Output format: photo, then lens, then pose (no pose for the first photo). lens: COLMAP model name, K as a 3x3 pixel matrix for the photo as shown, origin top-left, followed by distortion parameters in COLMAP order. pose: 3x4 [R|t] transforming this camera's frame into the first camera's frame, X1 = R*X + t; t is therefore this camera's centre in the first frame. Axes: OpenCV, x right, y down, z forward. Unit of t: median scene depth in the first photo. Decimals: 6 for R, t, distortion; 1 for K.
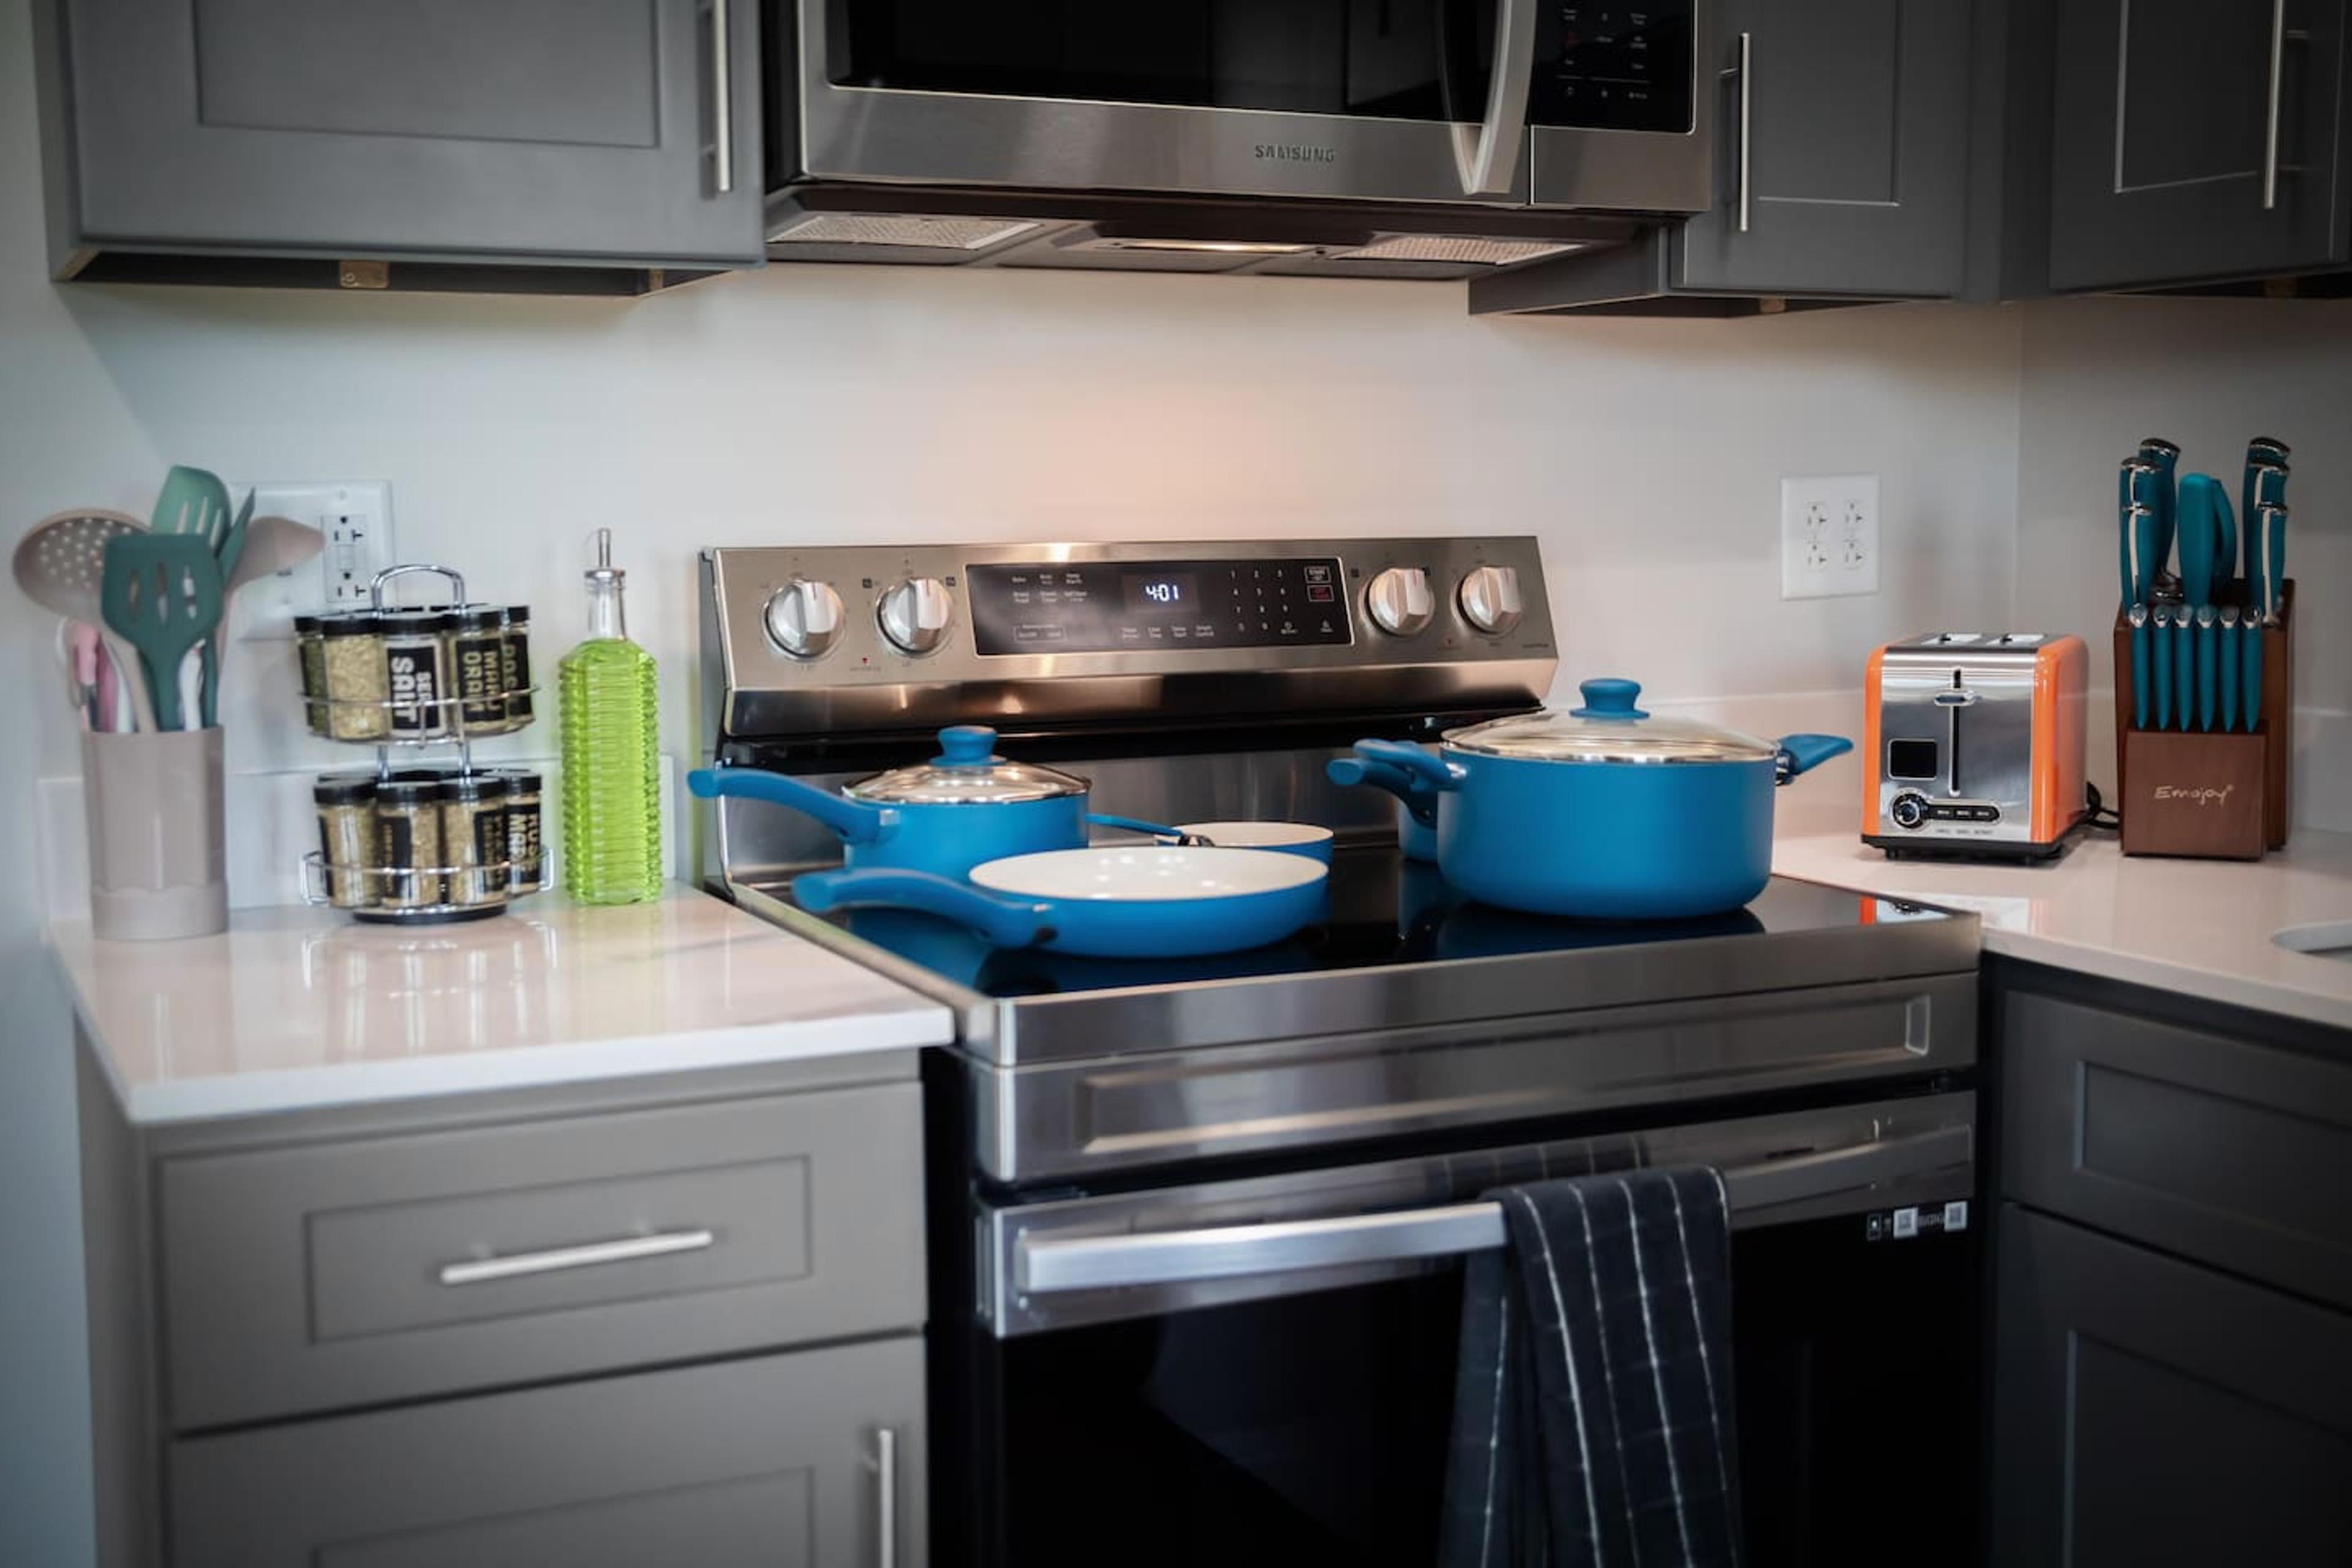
lens RADIAL K [[2838.1, 0, 1176.0], [0, 2838.1, 784.0], [0, 0, 1]] dist [-0.152825, -0.000861]
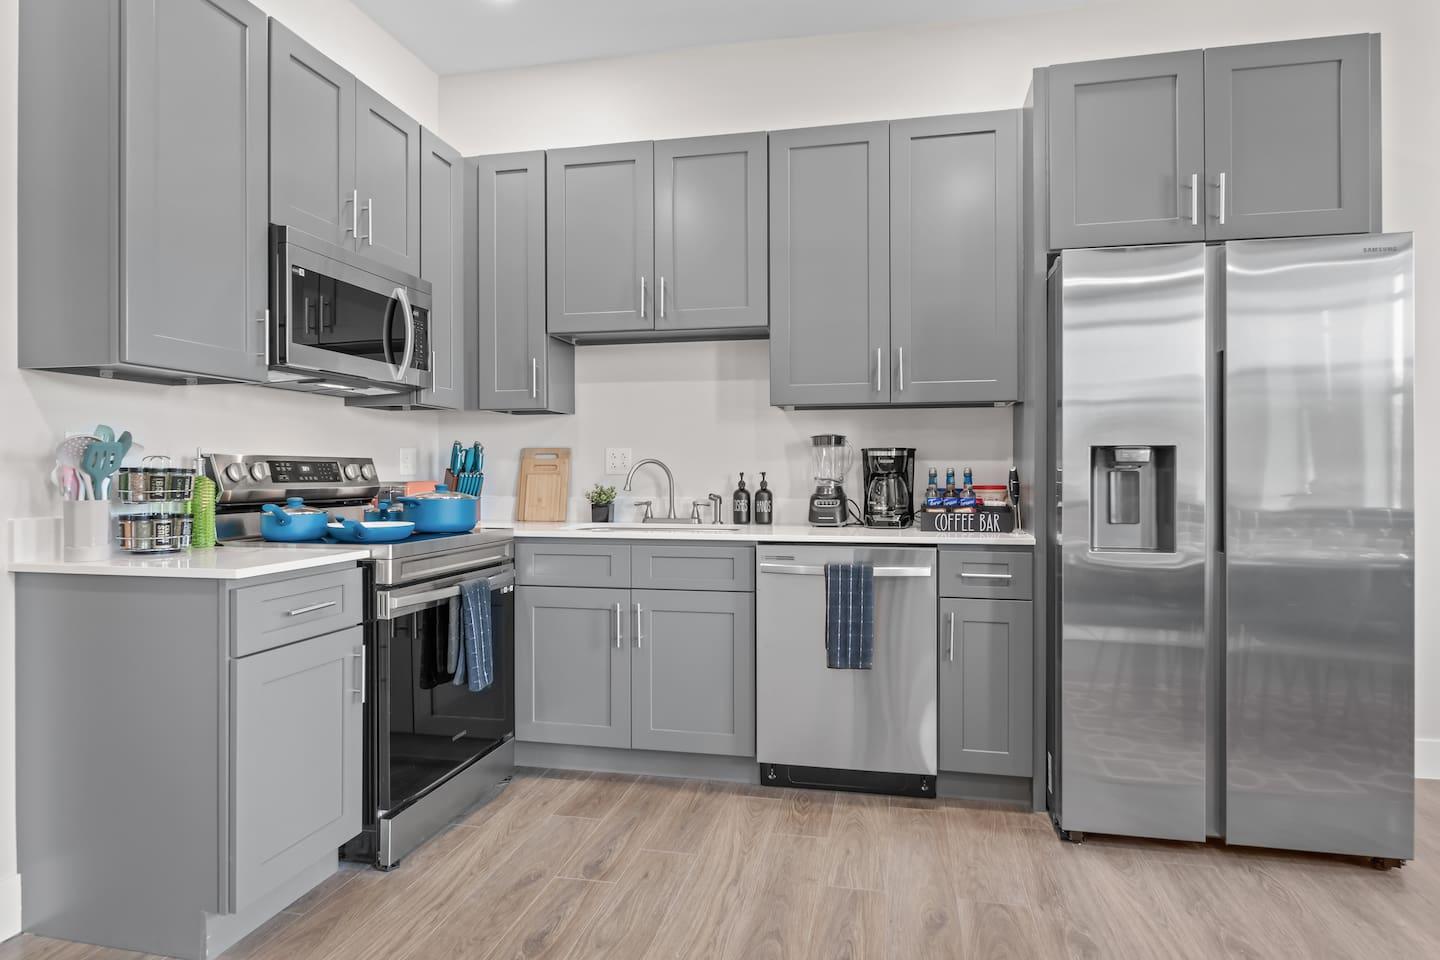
lens RADIAL K [[818.4, 0, 745.4], [0, 818.4, 463.7], [0, 0, 1]] dist [0.002413, -0.000164]
pose [[0.601743, 0.009924, 0.798628, -0.668885], [0.079929, 0.994155, -0.072578, 0.073025], [-0.794681, 0.107507, 0.597432, -0.256613]]
